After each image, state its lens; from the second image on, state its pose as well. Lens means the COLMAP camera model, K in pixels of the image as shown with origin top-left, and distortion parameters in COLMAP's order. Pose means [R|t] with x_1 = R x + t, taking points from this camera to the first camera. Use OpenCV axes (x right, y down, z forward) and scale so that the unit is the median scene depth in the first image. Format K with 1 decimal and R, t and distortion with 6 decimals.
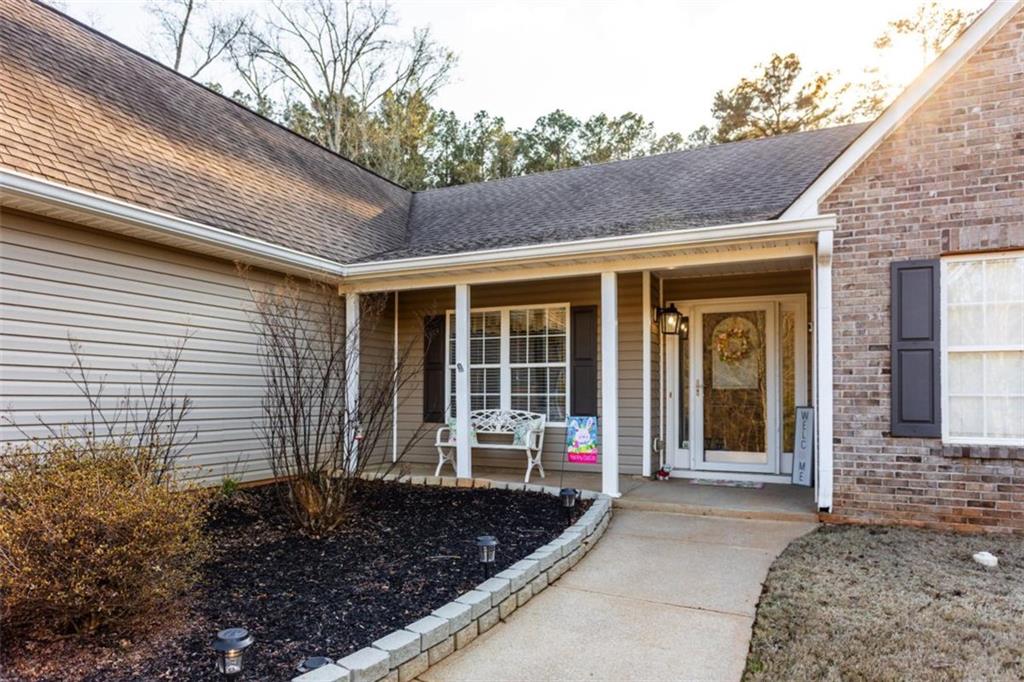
lens RADIAL K [[605.5, 0, 499.1], [0, 605.5, 365.5], [0, 0, 1]] dist [-0.005690, 0.007771]
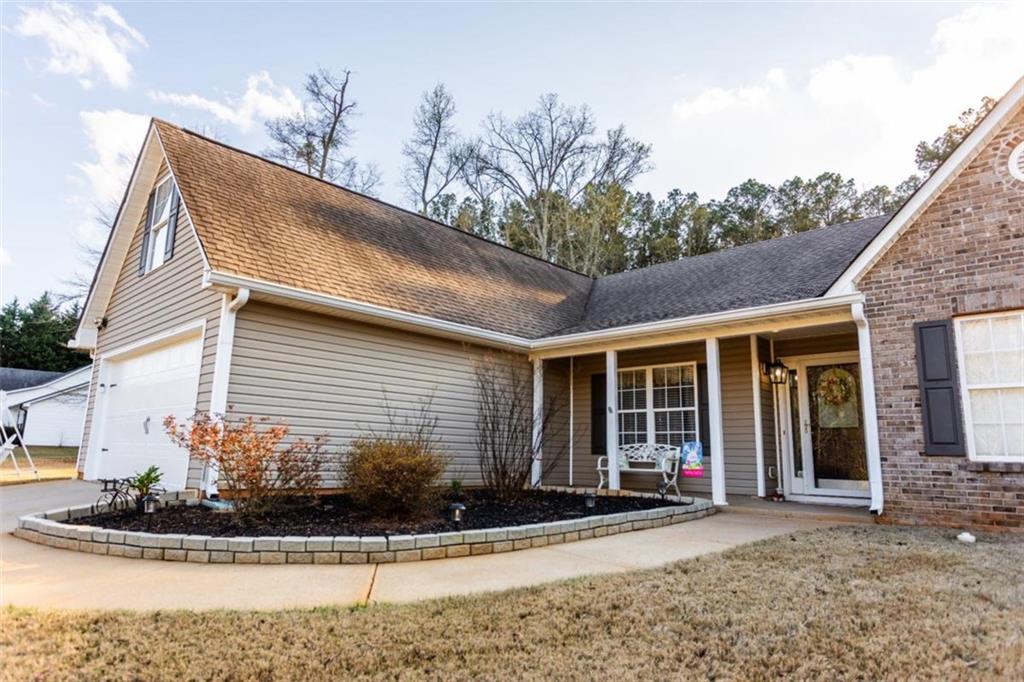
lens RADIAL K [[605.5, 0, 519.3], [0, 605.5, 340.5], [0, 0, 1]] dist [-0.005690, 0.007771]
pose [[0.950151, -0.041800, -0.308977, 0.160325], [-0.004568, 0.989000, -0.147846, 0.048083], [0.311758, 0.141887, 0.939508, -0.364212]]
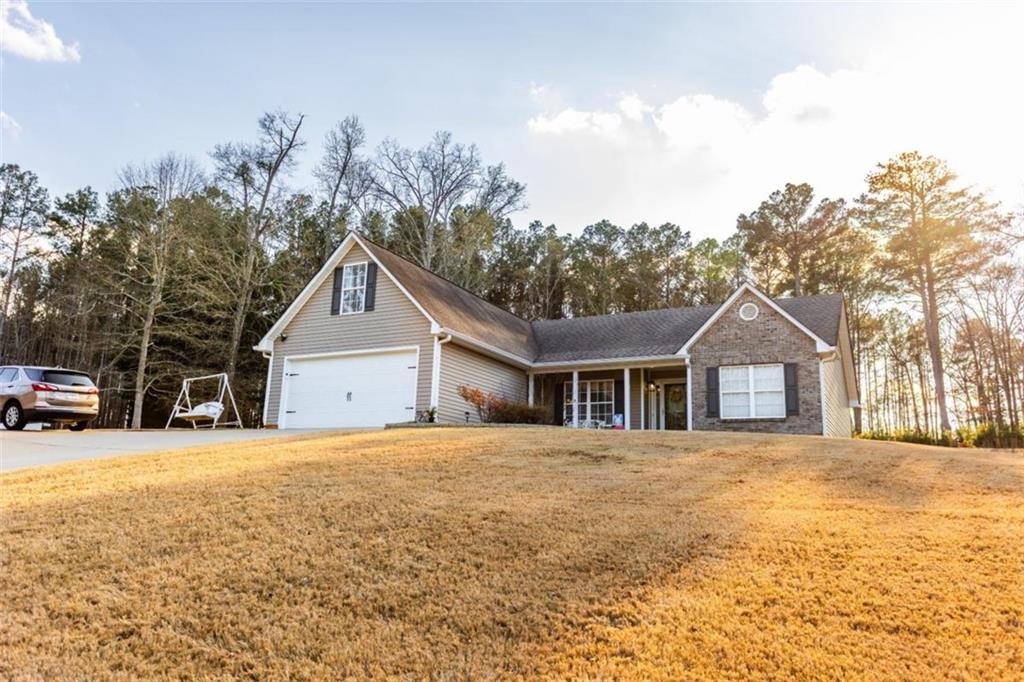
lens RADIAL K [[832.1, 0, 505.7], [0, 832.1, 342.3], [0, 0, 1]] dist [0.044130, 0.008544]
pose [[0.999691, 0.019317, -0.015634, -0.304991], [-0.021698, 0.985169, -0.170208, 0.370008], [0.012115, 0.170494, 0.985284, -2.637963]]
